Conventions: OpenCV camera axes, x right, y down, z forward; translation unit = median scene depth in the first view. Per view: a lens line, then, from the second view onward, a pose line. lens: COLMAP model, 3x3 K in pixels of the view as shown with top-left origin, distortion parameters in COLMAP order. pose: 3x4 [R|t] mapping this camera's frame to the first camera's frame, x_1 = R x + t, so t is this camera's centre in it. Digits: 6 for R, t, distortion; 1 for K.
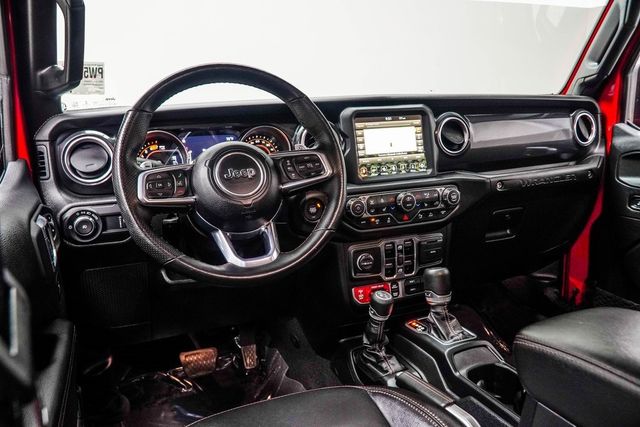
lens RADIAL K [[487.9, 0, 320.0], [0, 487.9, 213.5], [0, 0, 1]] dist [-0.085239, -0.060468]
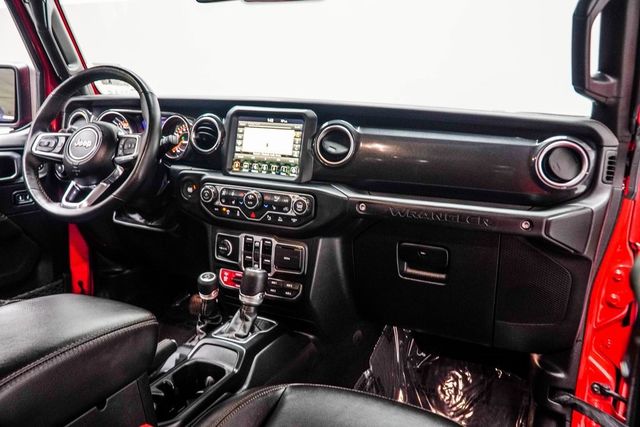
lens RADIAL K [[487.9, 0, 320.0], [0, 487.9, 213.5], [0, 0, 1]] dist [-0.085239, -0.060468]
pose [[0.743407, 0.212709, -0.634114, 0.921306], [-0.218257, 0.973333, 0.070623, -0.097447], [0.632226, 0.085898, 0.770007, 0.283281]]
